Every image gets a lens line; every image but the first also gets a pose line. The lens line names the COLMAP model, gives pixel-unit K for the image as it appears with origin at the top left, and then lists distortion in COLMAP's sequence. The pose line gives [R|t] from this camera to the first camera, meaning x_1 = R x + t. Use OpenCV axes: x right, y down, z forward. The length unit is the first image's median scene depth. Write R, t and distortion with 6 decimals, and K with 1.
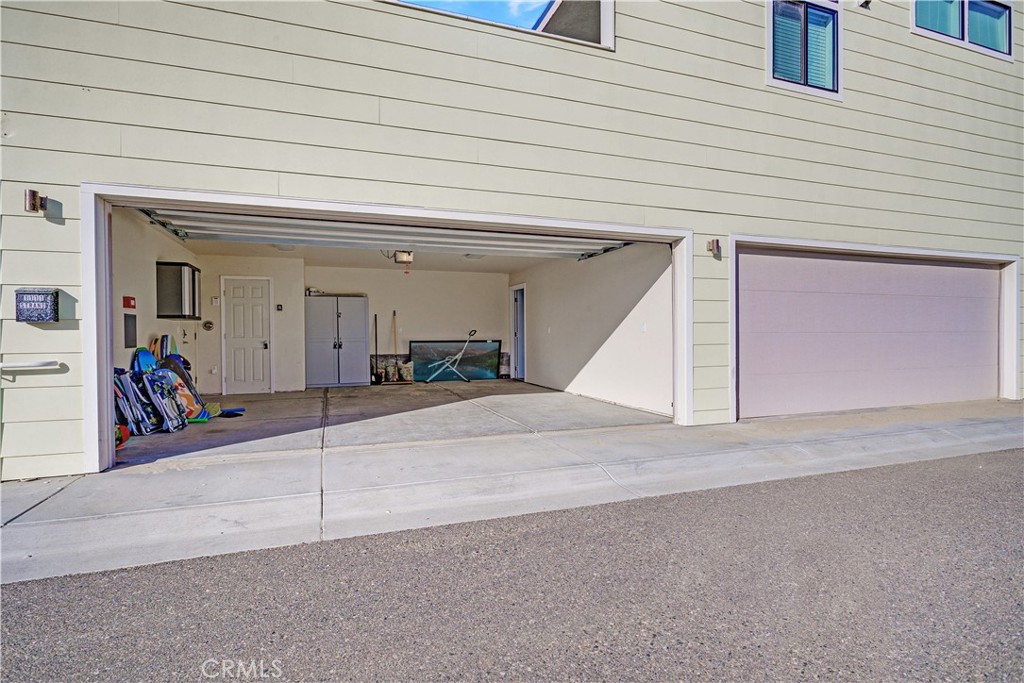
lens RADIAL K [[493.7, 0, 511.8], [0, 493.7, 339.1], [0, 0, 1]] dist [-0.006589, -0.000488]
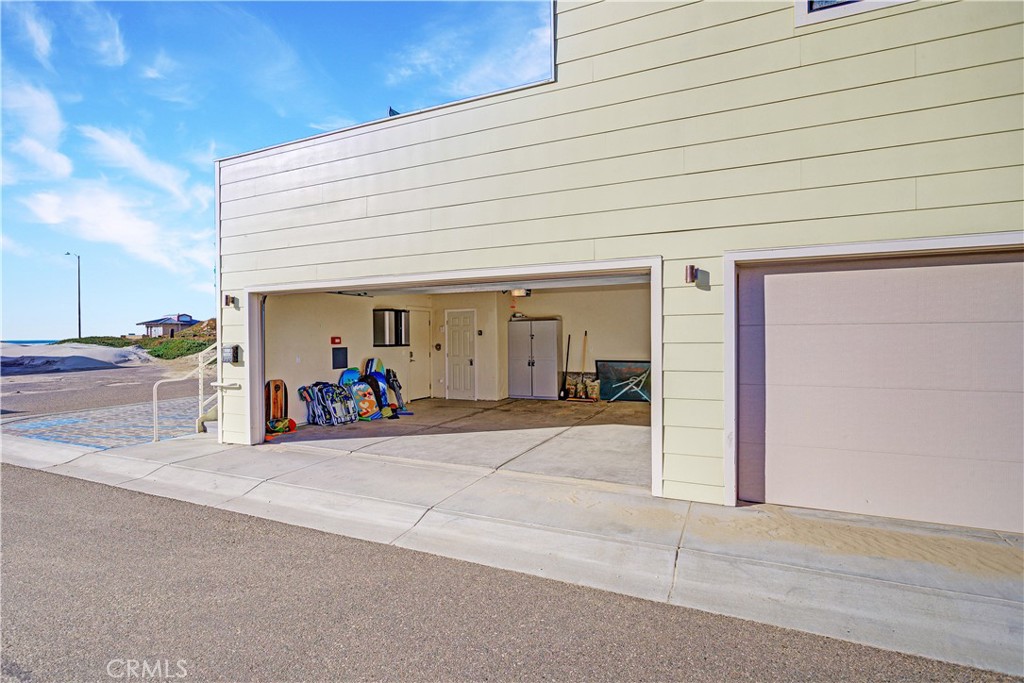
lens RADIAL K [[500.7, 0, 517.0], [0, 500.7, 337.6], [0, 0, 1]] dist [-0.008060, 0.001293]
pose [[0.715058, 0.003607, -0.699056, 0.563858], [-0.000383, 0.999989, 0.004769, -0.066682], [0.699065, -0.003142, 0.715051, 0.179854]]
